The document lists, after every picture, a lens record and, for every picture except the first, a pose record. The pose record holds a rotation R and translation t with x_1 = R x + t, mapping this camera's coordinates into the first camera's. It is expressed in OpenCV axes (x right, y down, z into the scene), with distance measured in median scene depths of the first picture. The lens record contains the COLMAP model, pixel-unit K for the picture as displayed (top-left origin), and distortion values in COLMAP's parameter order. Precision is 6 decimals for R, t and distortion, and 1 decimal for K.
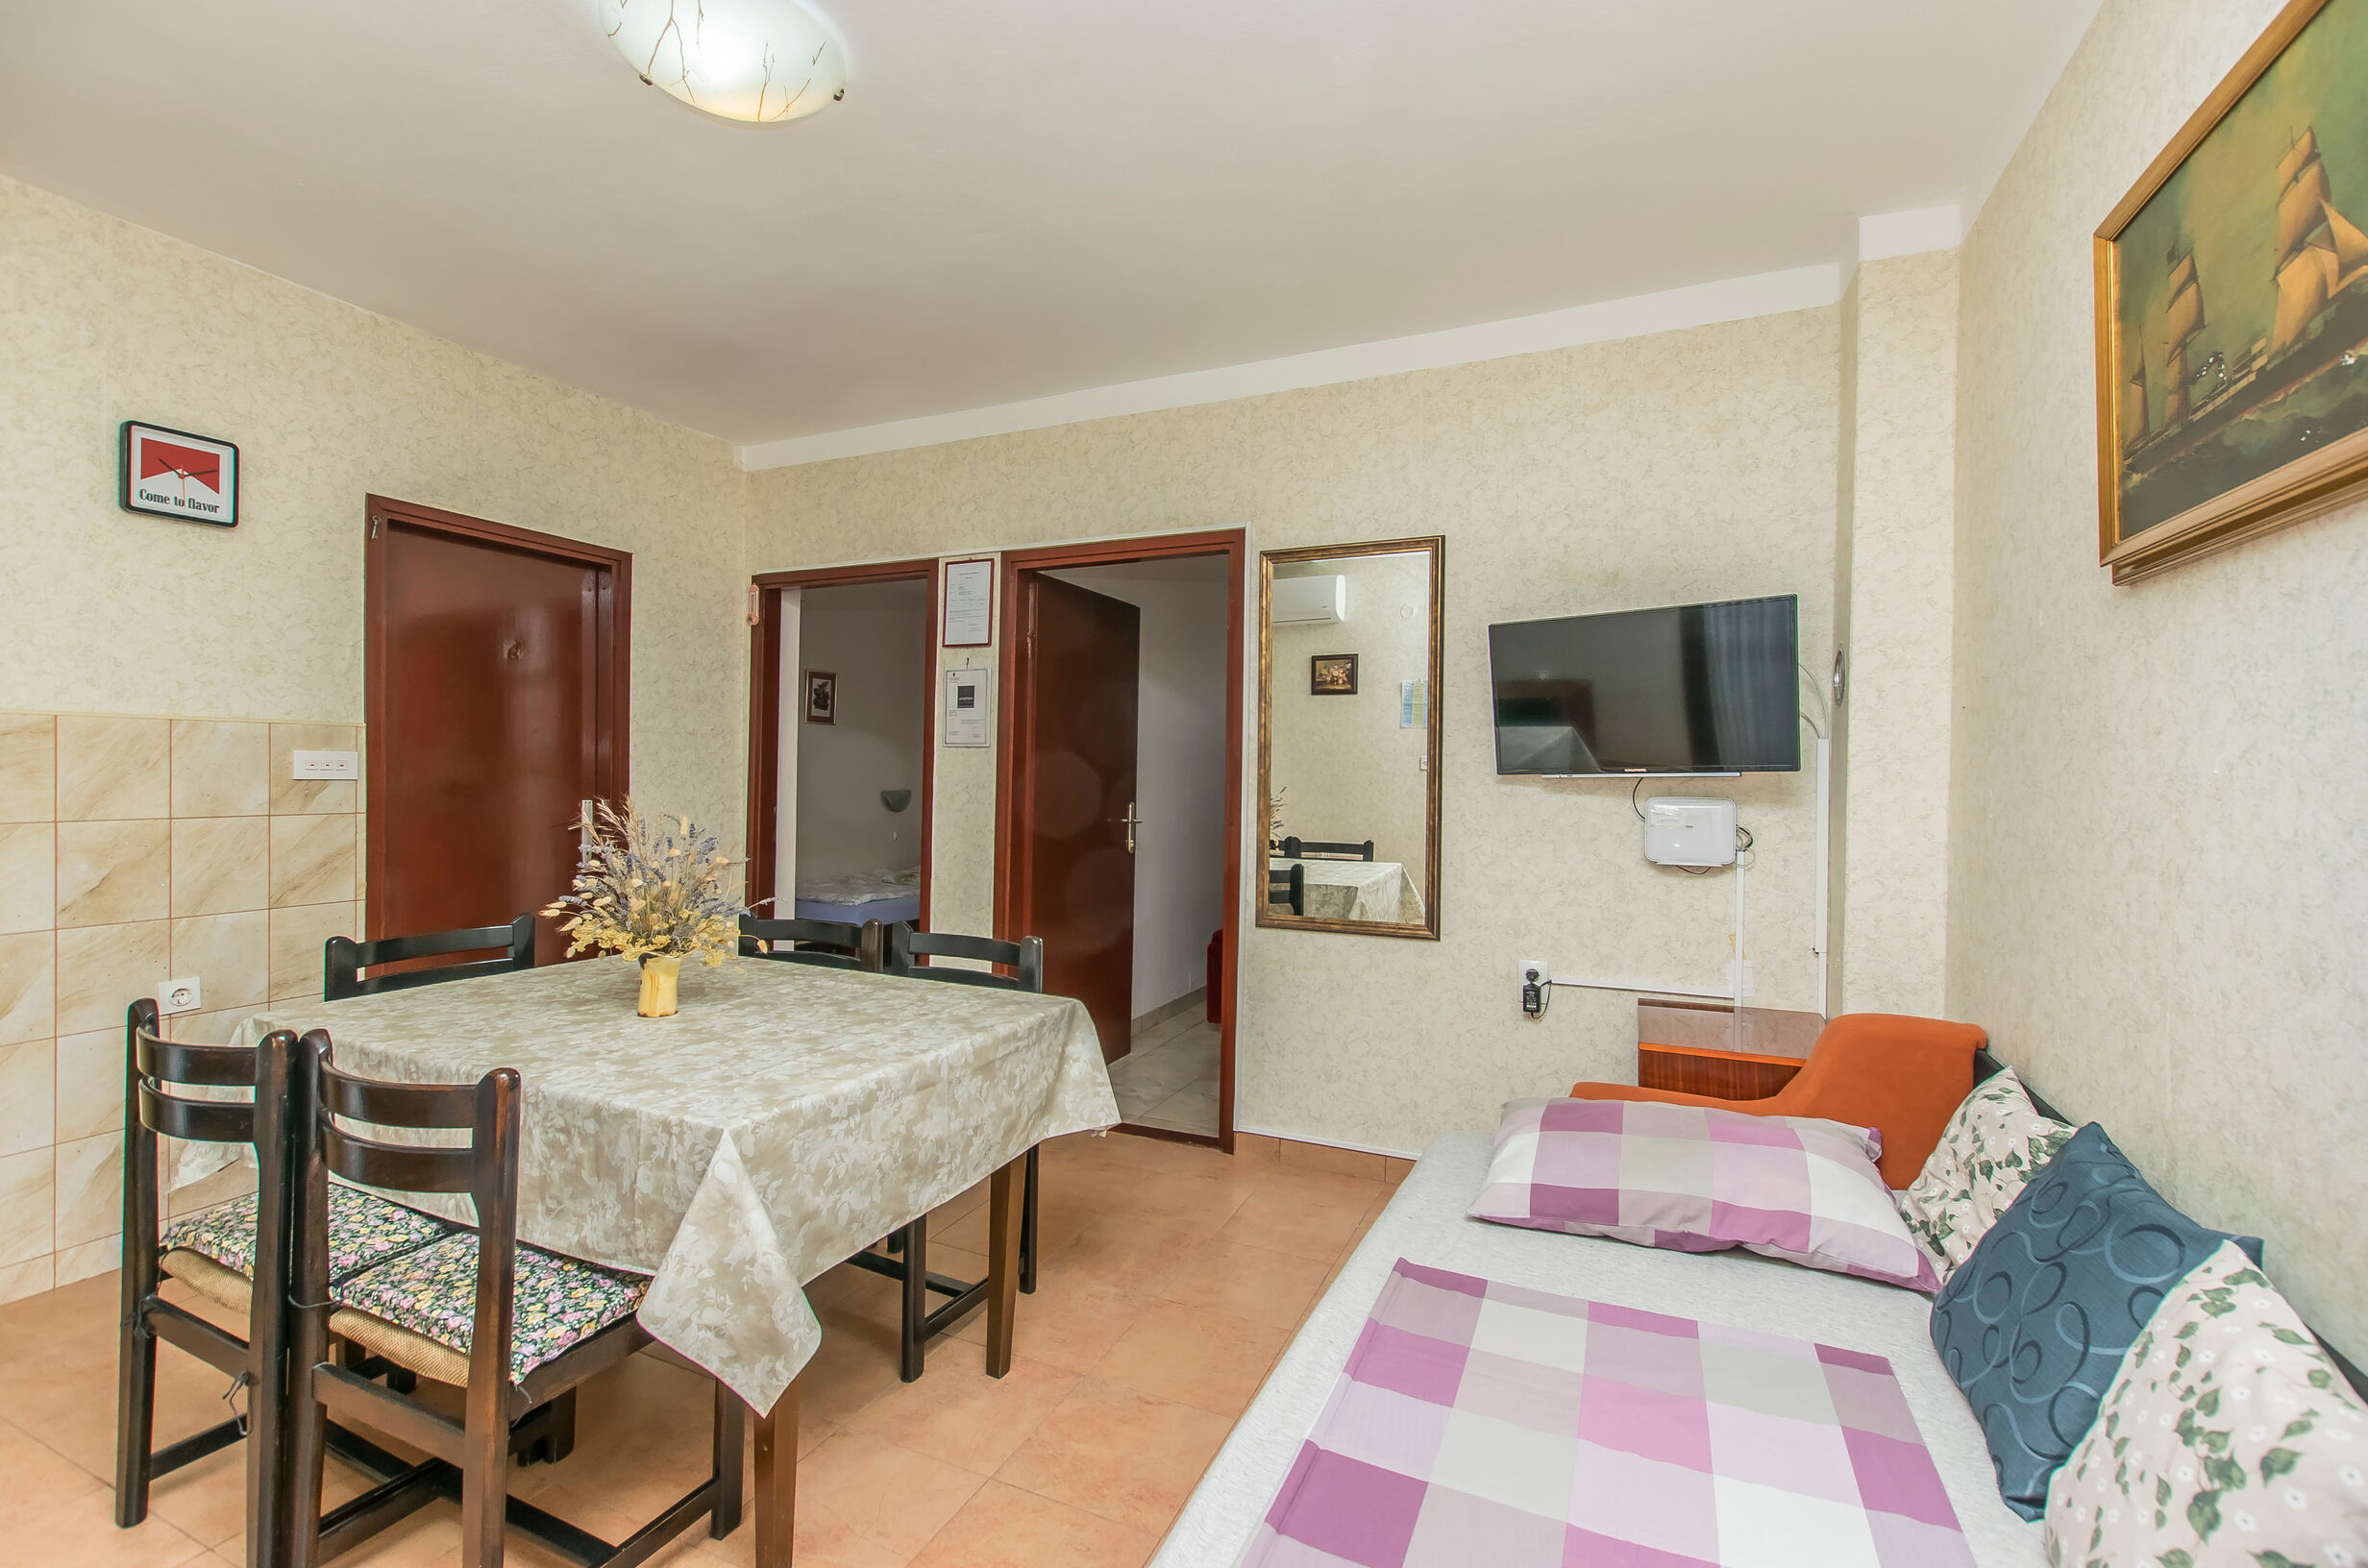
lens RADIAL K [[1026.2, 0, 1184.0], [0, 1026.2, 784.0], [0, 0, 1]] dist [0.009044, -0.004411]
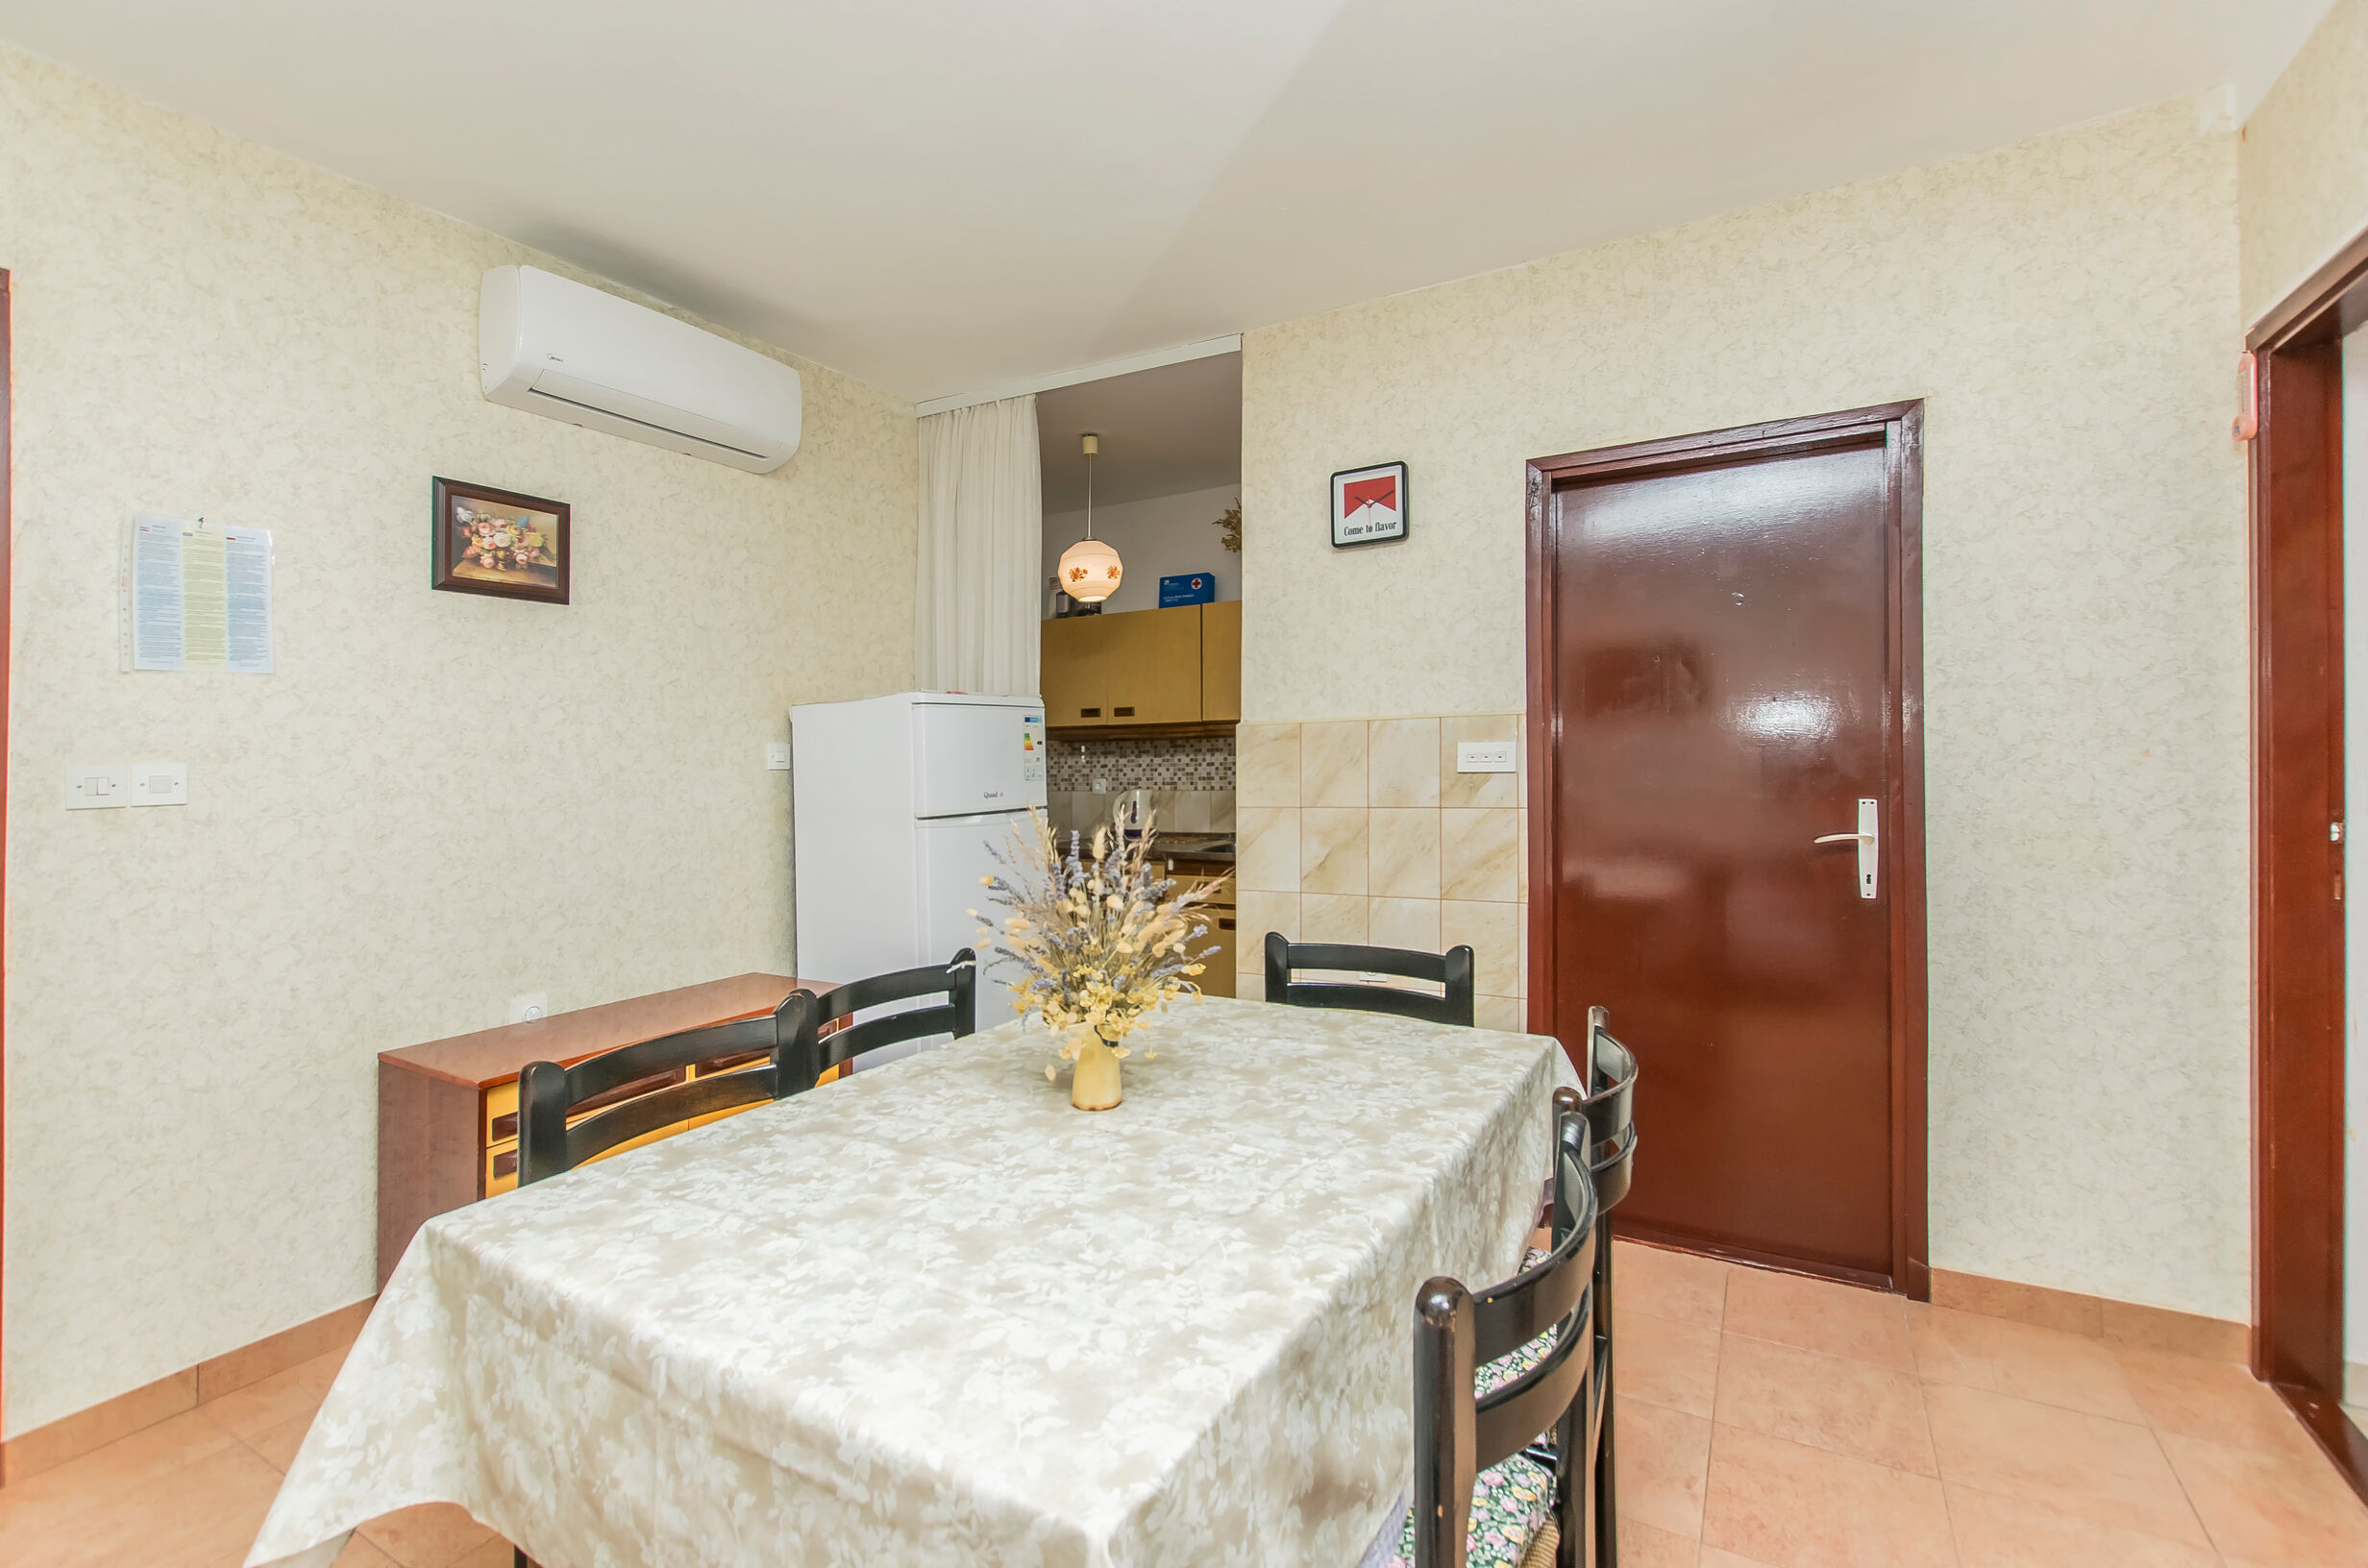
lens RADIAL K [[1020.5, 0, 1148.9], [0, 1020.5, 749.0], [0, 0, 1]] dist [0.001907, 0.000083]
pose [[-0.108066, -0.019461, -0.993953, 0.162709], [0.009742, 0.999740, -0.020633, -0.010174], [0.994096, -0.011913, -0.107848, 0.866218]]
